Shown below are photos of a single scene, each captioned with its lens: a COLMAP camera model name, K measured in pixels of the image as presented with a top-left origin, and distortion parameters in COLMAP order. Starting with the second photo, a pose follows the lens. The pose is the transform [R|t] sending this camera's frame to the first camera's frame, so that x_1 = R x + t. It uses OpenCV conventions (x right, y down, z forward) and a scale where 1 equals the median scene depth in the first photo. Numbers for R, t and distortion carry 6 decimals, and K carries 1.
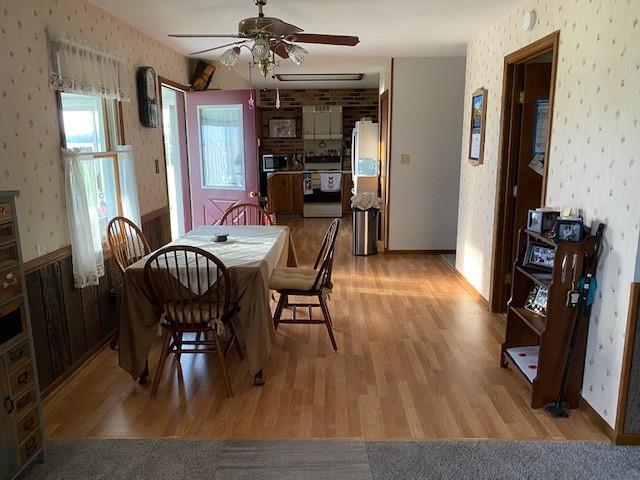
lens RADIAL K [[484.7, 0, 320.3], [0, 484.7, 240.0], [0, 0, 1]] dist [-0.003011, -0.004778]
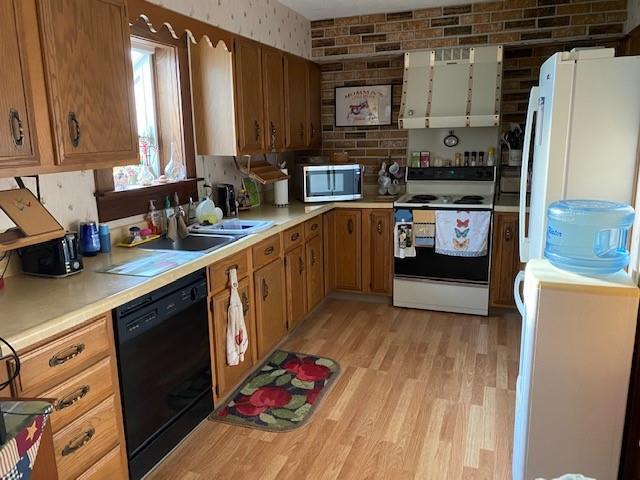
lens RADIAL K [[484.7, 0, 300.4], [0, 484.7, 227.6], [0, 0, 1]] dist [-0.003011, -0.004778]
pose [[0.933986, 0.054757, -0.353090, 0.037761], [-0.058595, 0.998282, -0.000181, -0.113738], [0.352474, 0.020858, 0.935589, 0.563303]]
